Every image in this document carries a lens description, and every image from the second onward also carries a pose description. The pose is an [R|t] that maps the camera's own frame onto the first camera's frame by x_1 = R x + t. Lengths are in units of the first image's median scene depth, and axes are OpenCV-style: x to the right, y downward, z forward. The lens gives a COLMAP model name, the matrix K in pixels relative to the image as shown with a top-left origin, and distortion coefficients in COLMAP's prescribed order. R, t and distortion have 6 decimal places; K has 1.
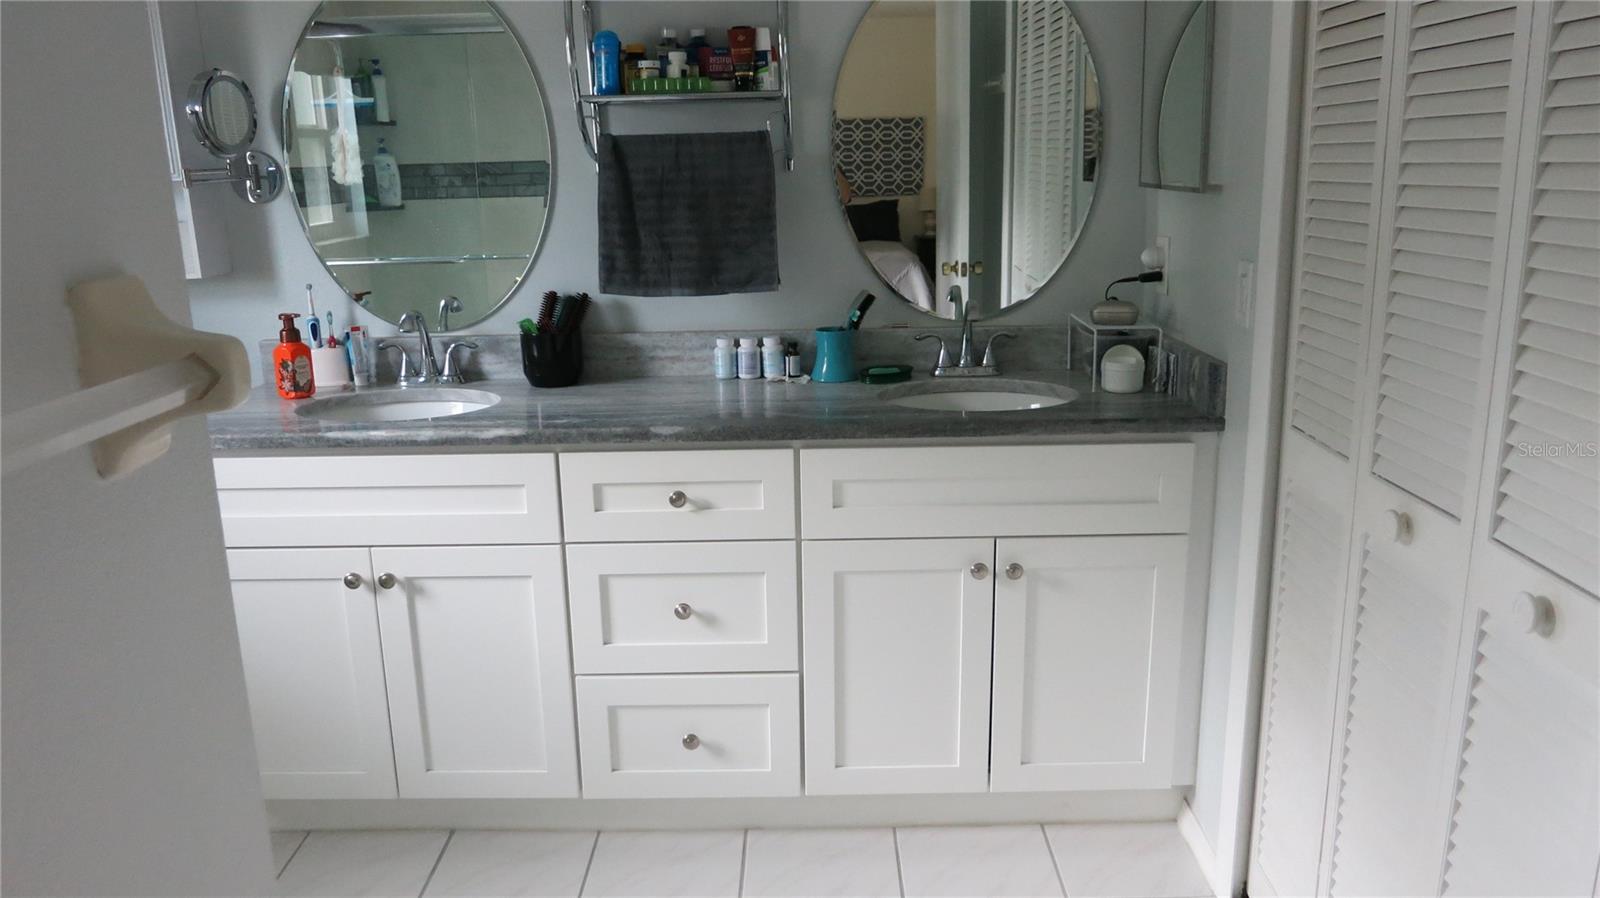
lens RADIAL K [[1150.1, 0, 797.9], [0, 1150.1, 446.8], [0, 0, 1]] dist [-0.037279, -0.003408]
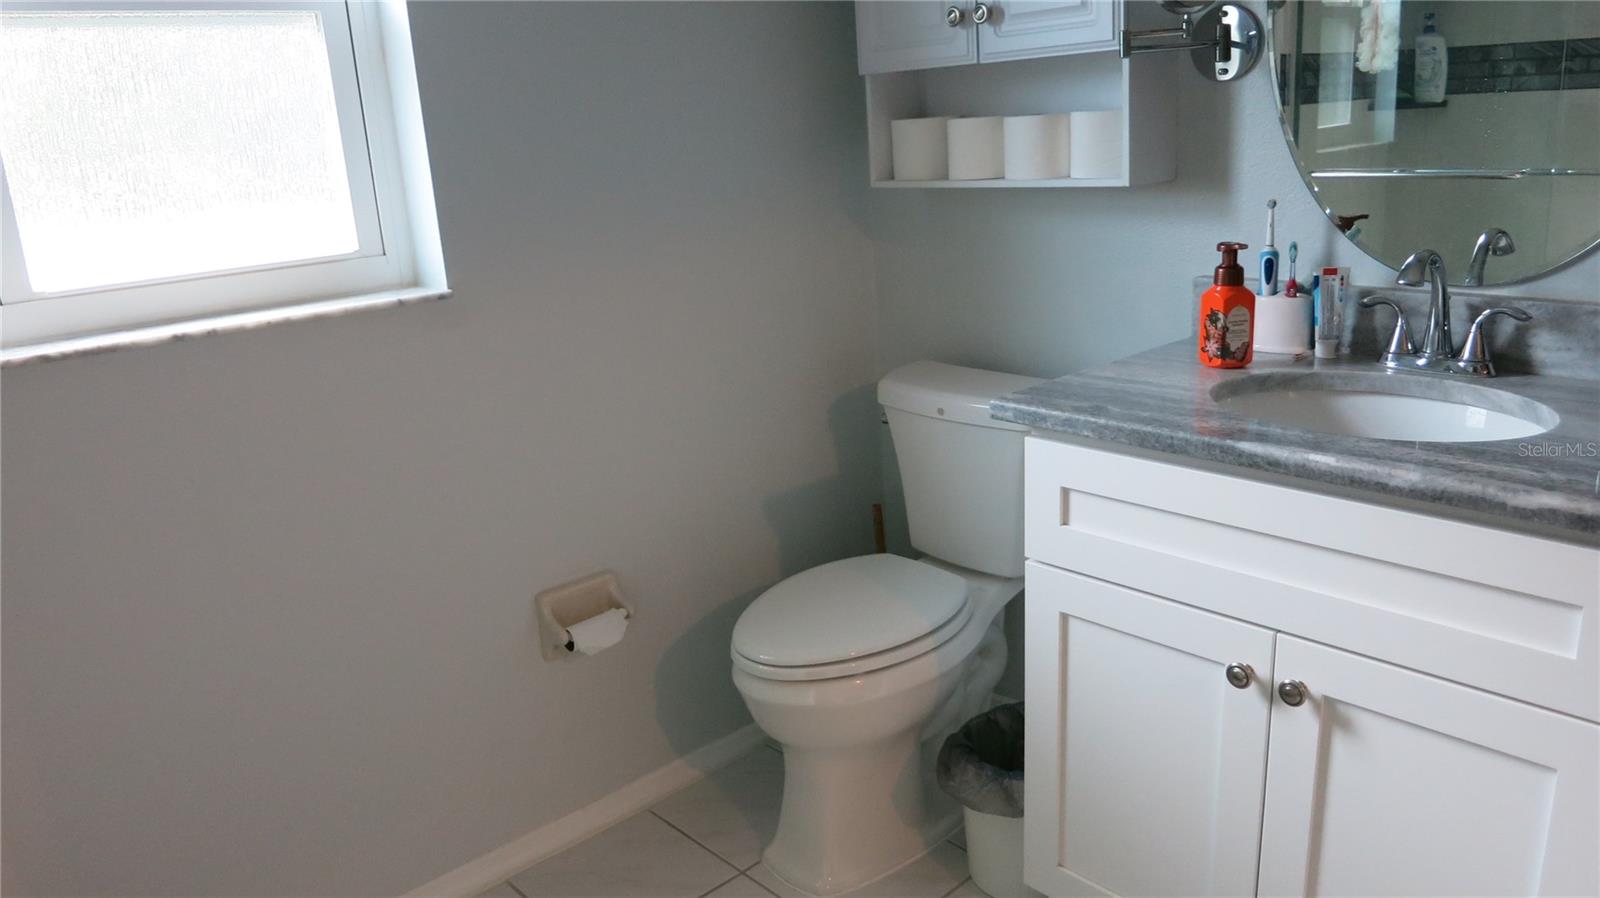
lens RADIAL K [[1150.1, 0, 797.9], [0, 1150.1, 446.8], [0, 0, 1]] dist [-0.037279, -0.003408]
pose [[0.674745, 0.184528, -0.714611, -0.106041], [-0.131431, 0.982806, 0.129683, -0.048665], [0.726254, 0.006419, 0.687396, 0.325560]]
